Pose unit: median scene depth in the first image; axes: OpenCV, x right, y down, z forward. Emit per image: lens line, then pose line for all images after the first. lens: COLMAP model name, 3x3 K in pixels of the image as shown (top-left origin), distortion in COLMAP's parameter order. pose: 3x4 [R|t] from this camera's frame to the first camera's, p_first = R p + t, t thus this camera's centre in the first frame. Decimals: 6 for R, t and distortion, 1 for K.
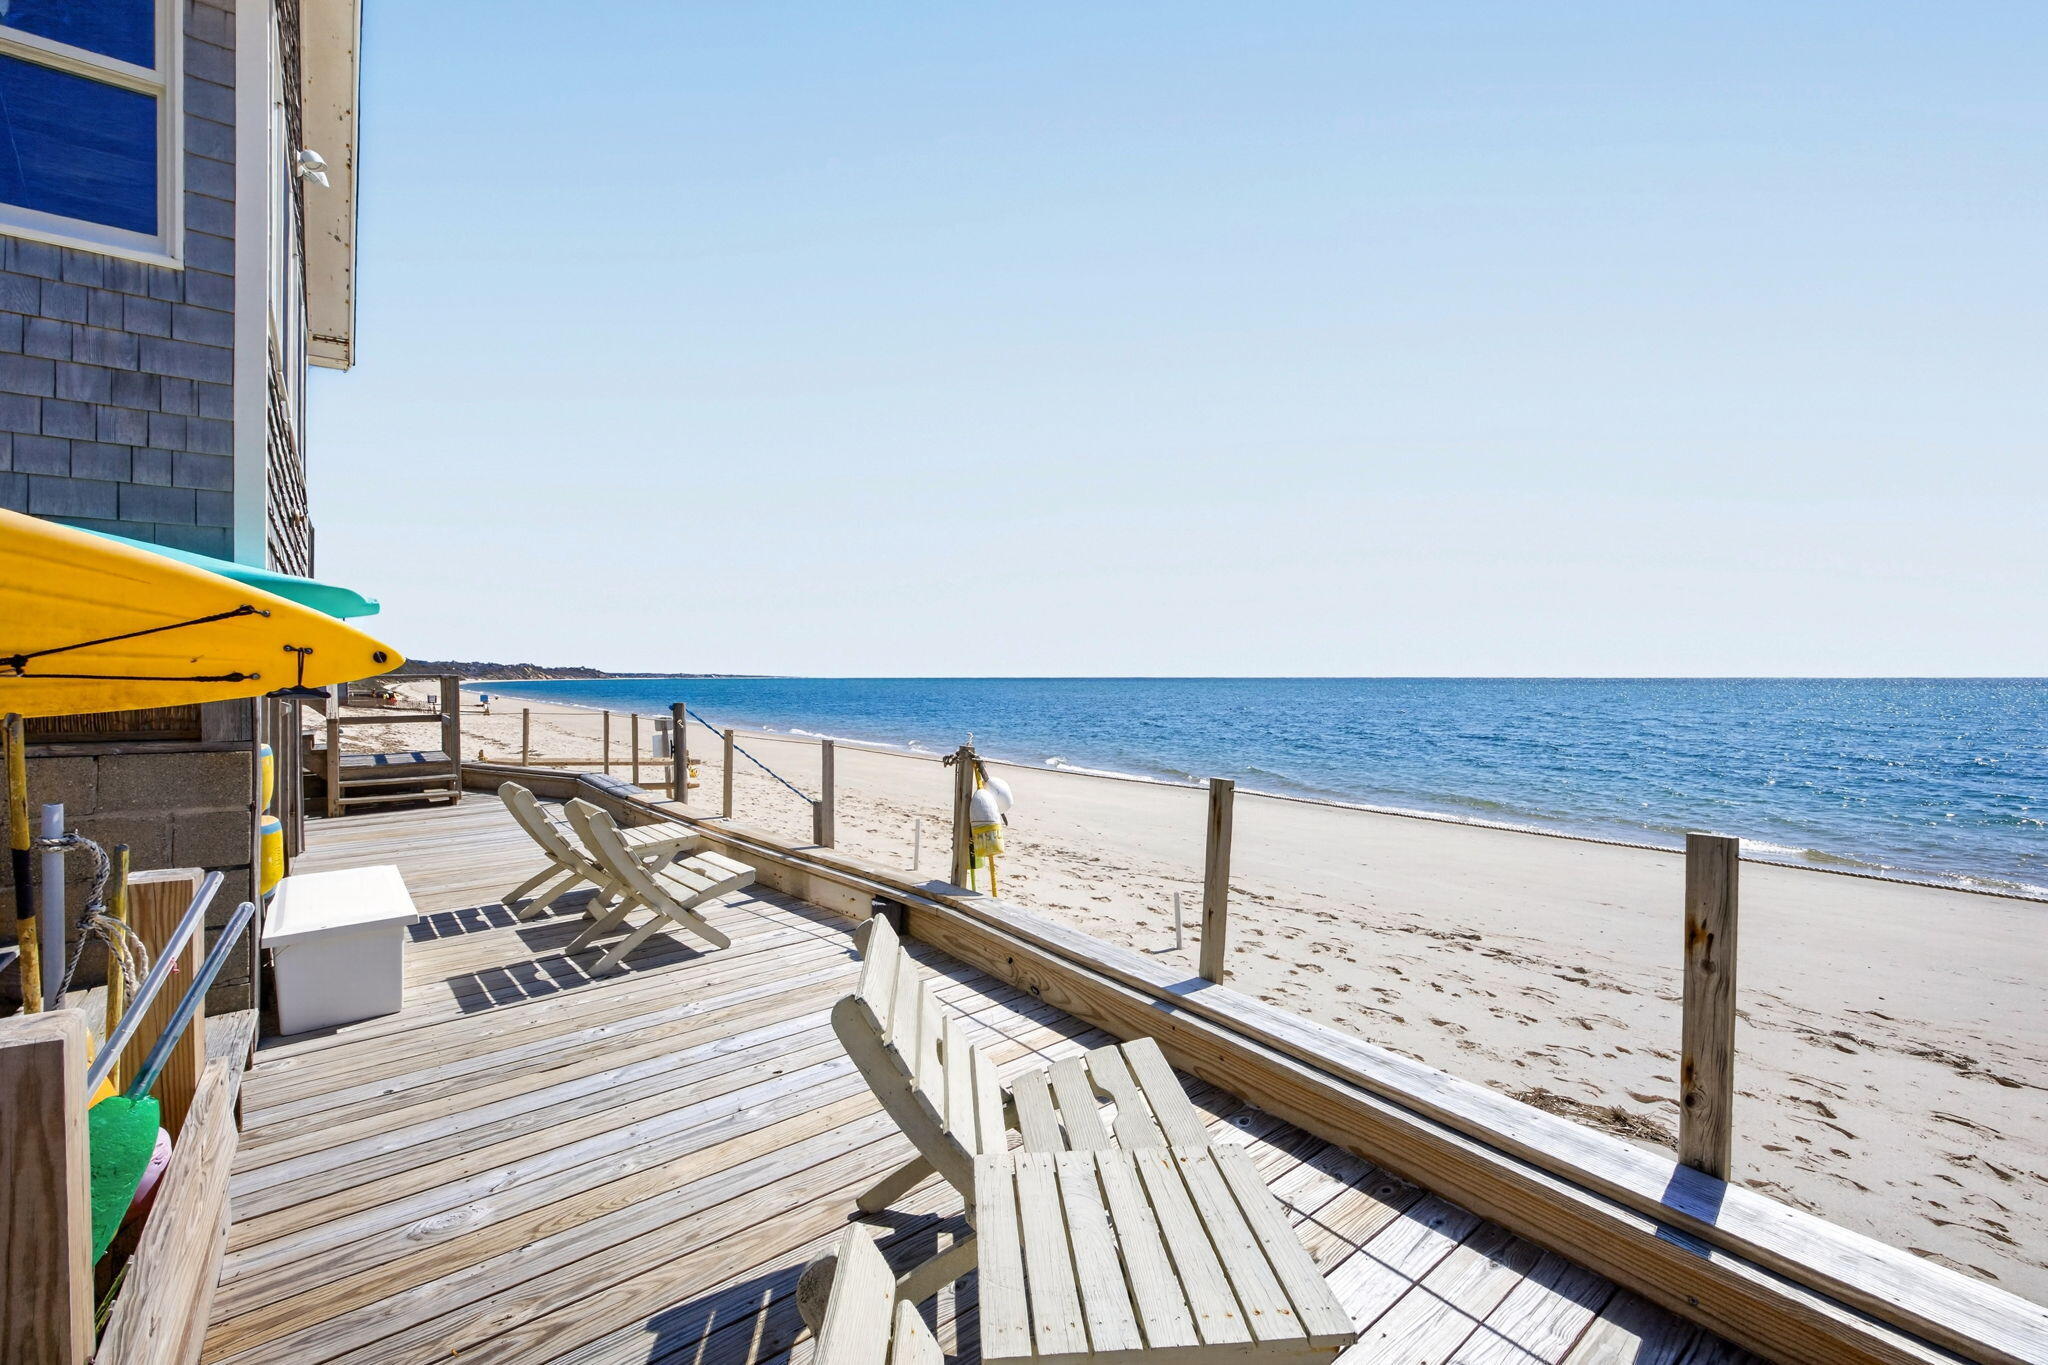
lens RADIAL K [[892.0, 0, 1022.2], [0, 892.0, 685.4], [0, 0, 1]] dist [0.000924, 0.000394]
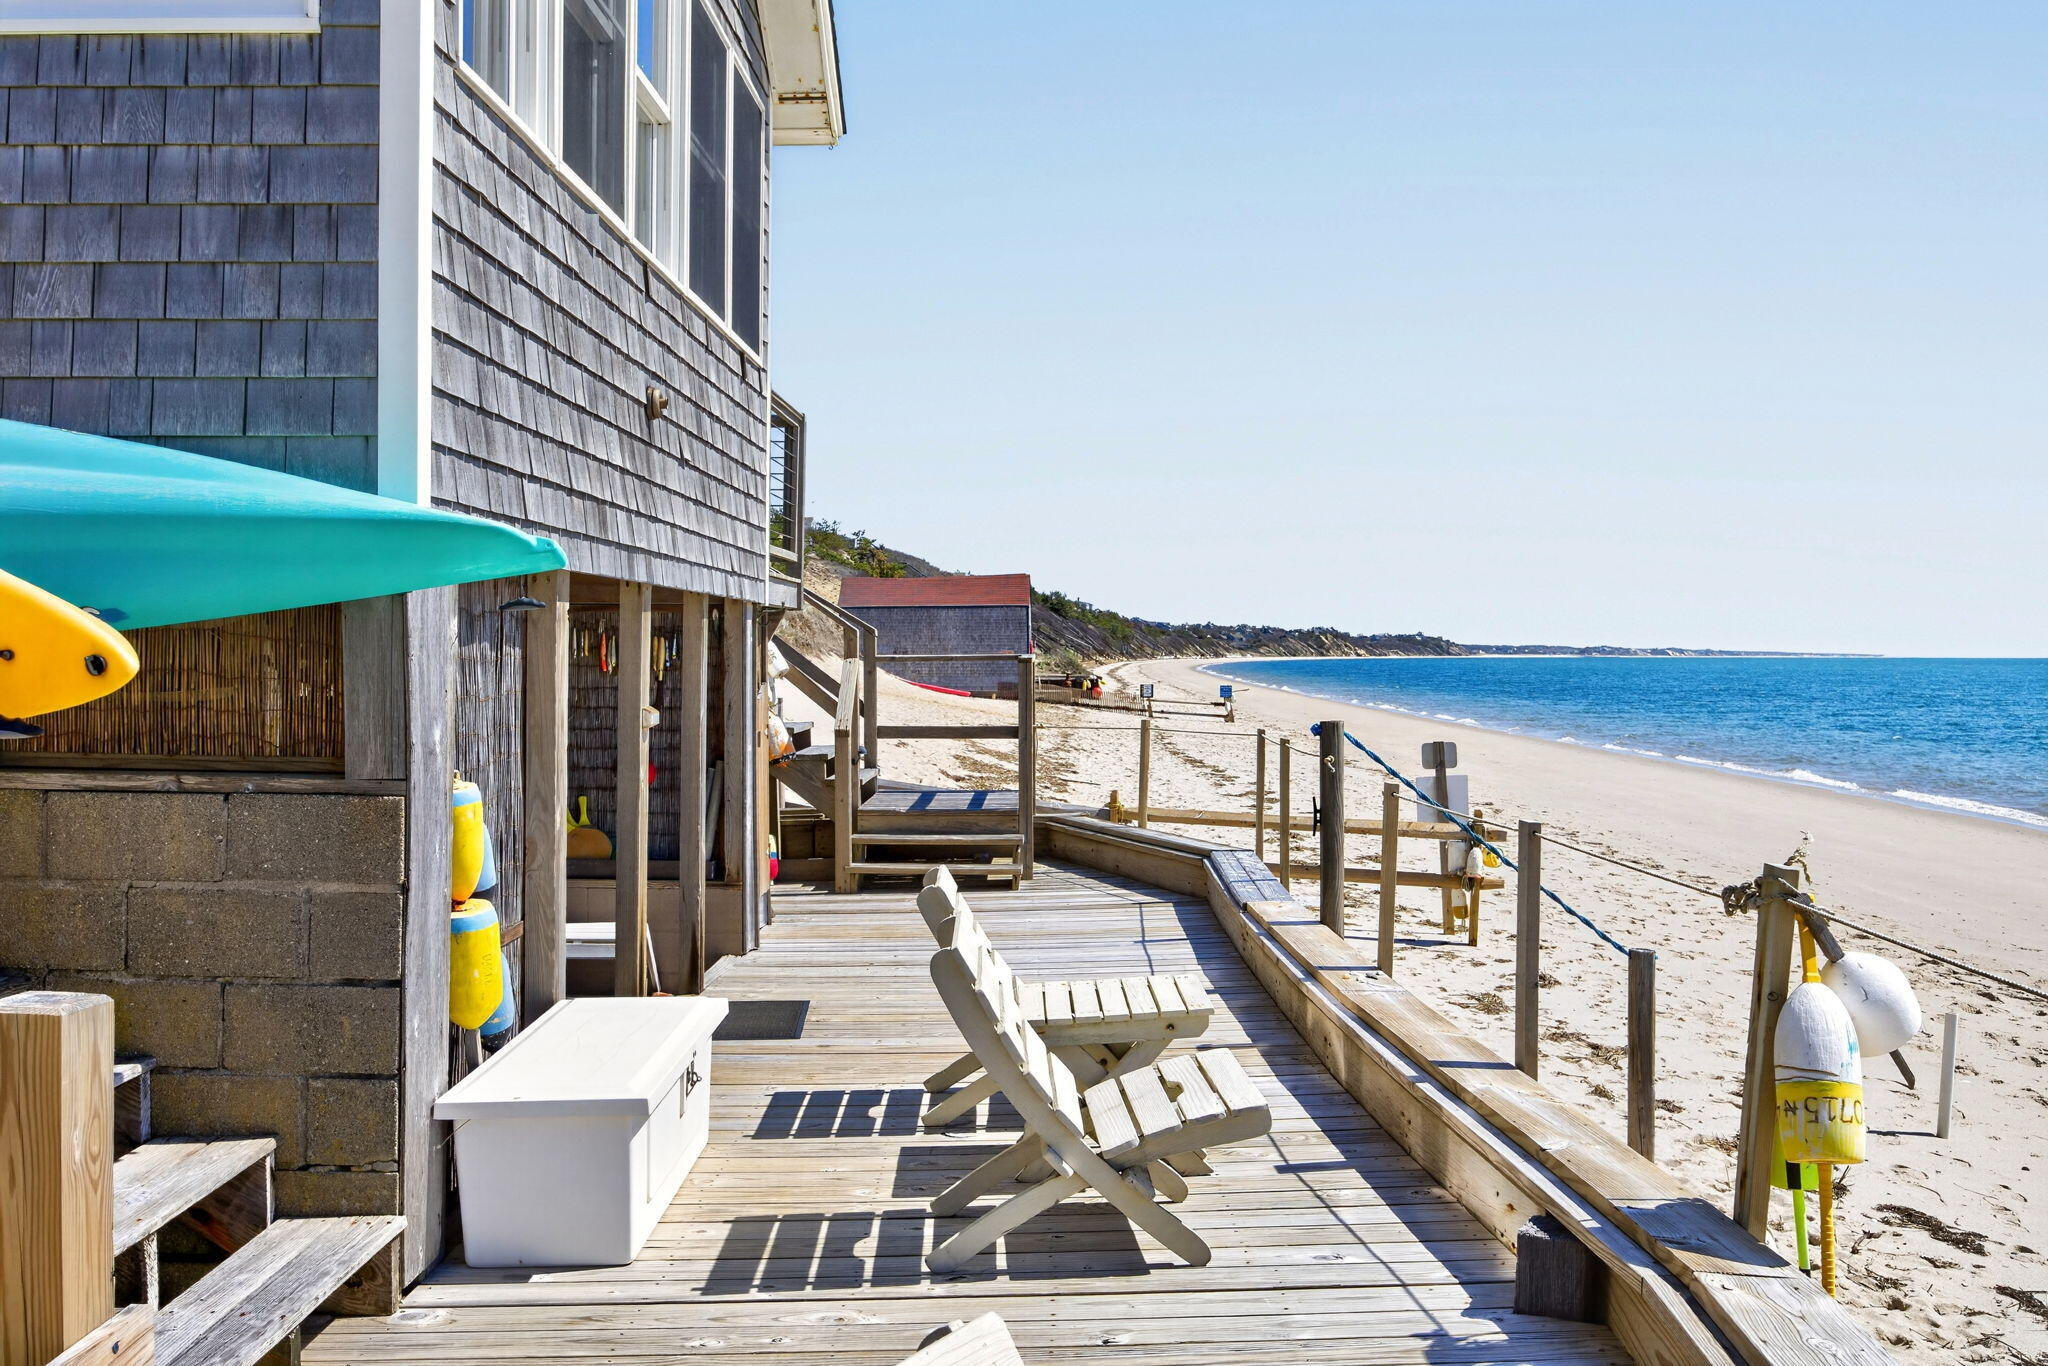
lens RADIAL K [[1855.7, 0, 1024.0], [0, 1855.7, 683.0], [0, 0, 1]] dist [0.005166, 0.004782]
pose [[0.786240, 0.014663, -0.617748, 0.212696], [-0.010706, 0.999892, 0.010107, -0.018112], [0.617829, -0.001333, 0.786311, 0.213895]]
